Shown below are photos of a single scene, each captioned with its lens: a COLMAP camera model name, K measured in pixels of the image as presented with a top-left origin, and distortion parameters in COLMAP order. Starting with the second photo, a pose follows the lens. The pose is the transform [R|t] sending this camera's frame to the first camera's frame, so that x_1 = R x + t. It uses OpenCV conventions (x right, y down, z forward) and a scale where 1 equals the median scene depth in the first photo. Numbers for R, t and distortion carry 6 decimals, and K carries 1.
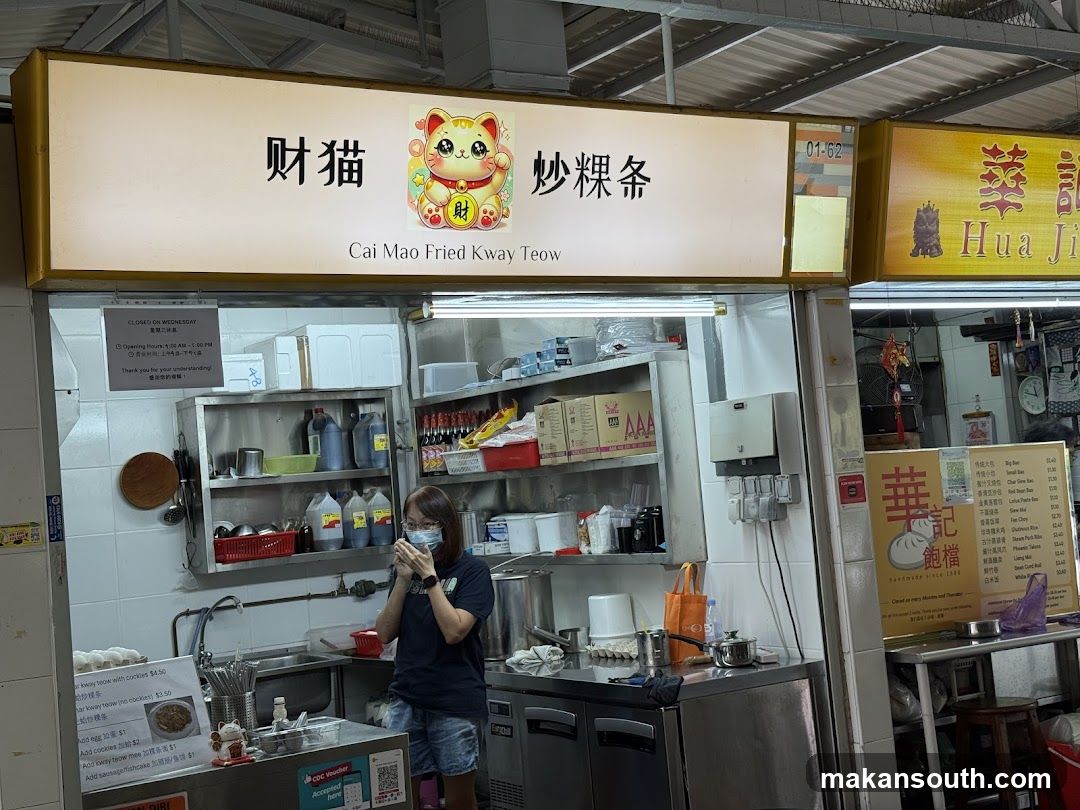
lens RADIAL K [[1511.6, 0, 549.1], [0, 1511.6, 412.7], [0, 0, 1]] dist [0.148679, 0.000000]
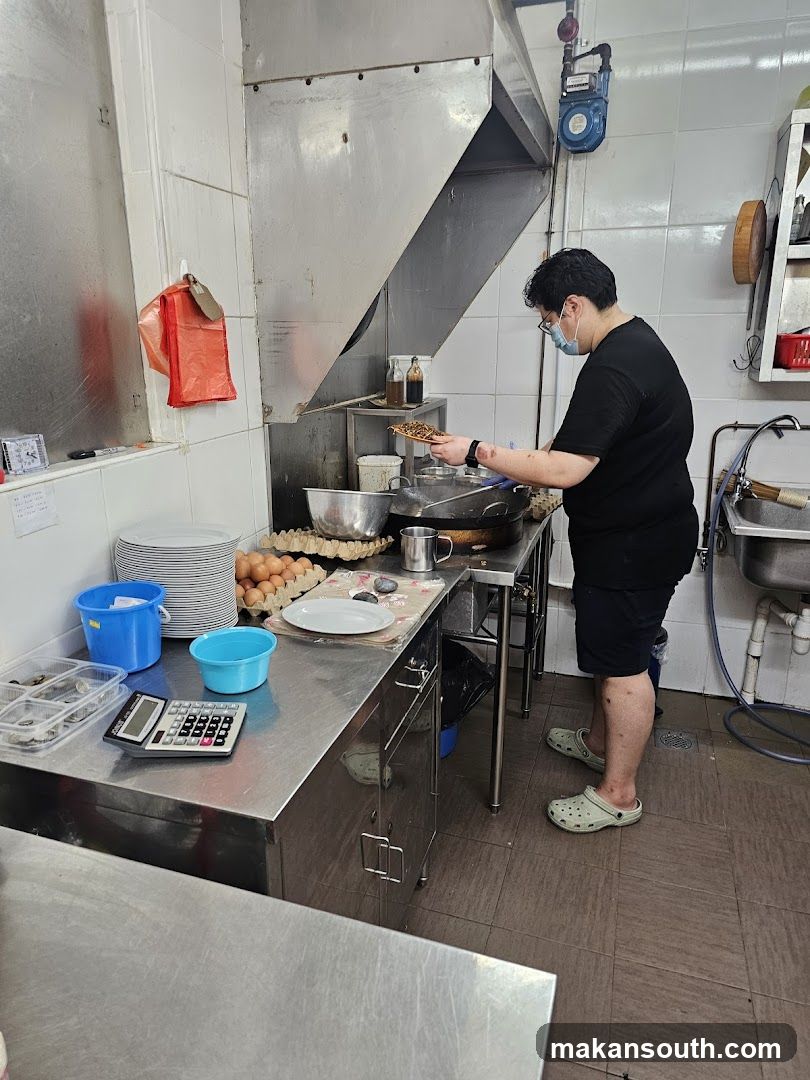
lens RADIAL K [[725.5, 0, 401.9], [0, 725.5, 539.6], [0, 0, 1]] dist [0.038395, -0.017902]
pose [[0.633542, 0.291574, -0.716665, -0.087204], [-0.009212, 0.929050, 0.369839, 0.073029], [0.773653, -0.227707, 0.591278, 0.995237]]
